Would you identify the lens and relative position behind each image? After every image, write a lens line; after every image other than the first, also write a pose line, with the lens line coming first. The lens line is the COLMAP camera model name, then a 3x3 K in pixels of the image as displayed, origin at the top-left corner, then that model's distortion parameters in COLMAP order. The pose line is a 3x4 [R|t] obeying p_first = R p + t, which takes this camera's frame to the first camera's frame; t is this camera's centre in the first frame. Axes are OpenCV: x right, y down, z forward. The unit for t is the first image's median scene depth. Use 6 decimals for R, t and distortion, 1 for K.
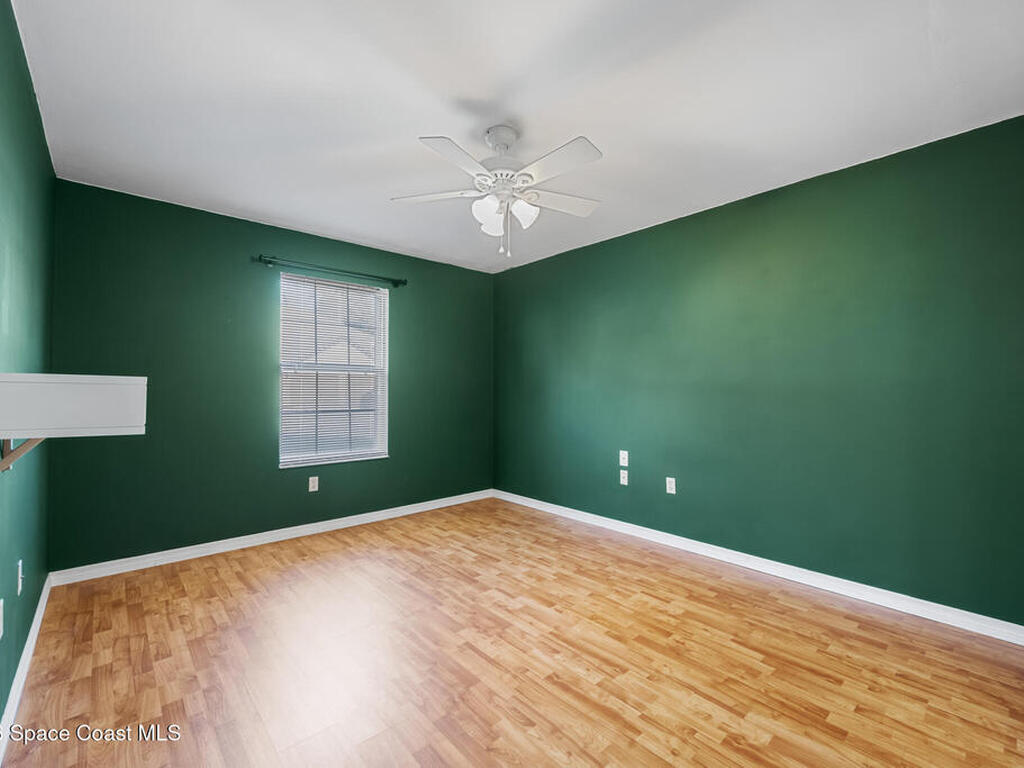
lens RADIAL K [[454.3, 0, 508.6], [0, 454.3, 388.6], [0, 0, 1]] dist [0.005972, 0.000093]
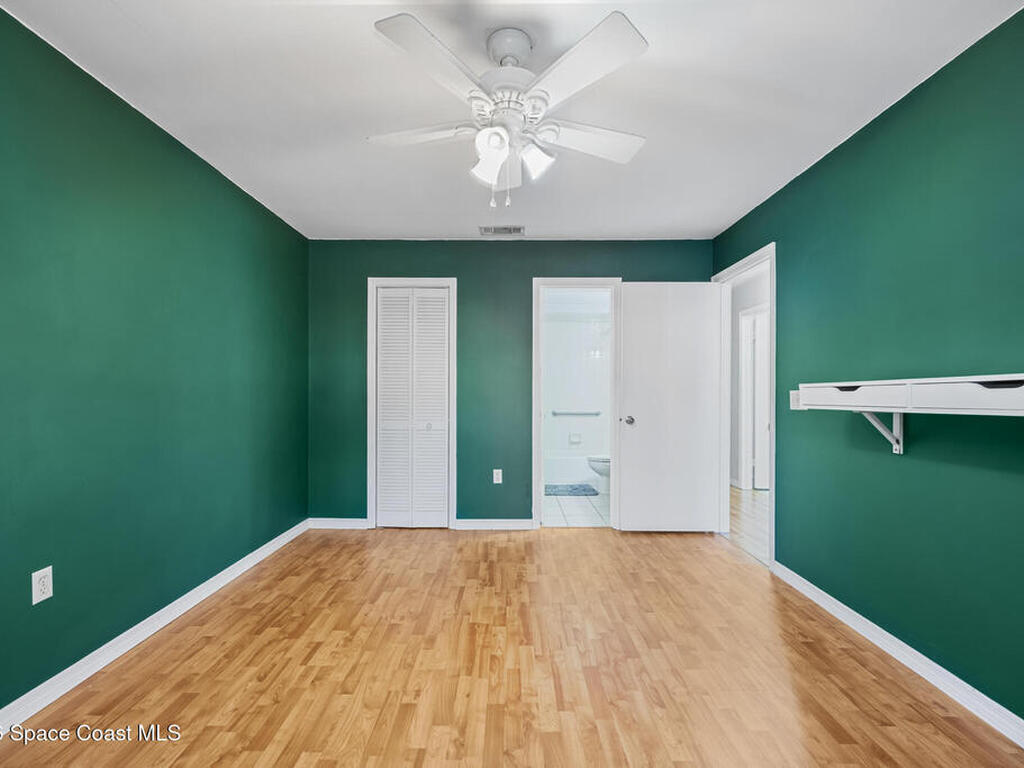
lens RADIAL K [[454.3, 0, 508.6], [0, 454.3, 388.6], [0, 0, 1]] dist [0.005972, 0.000093]
pose [[-0.747632, 0.001637, 0.664111, -0.523772], [-0.002876, 0.999980, -0.005703, 0.005967], [-0.664107, -0.006174, -0.747612, 1.574828]]
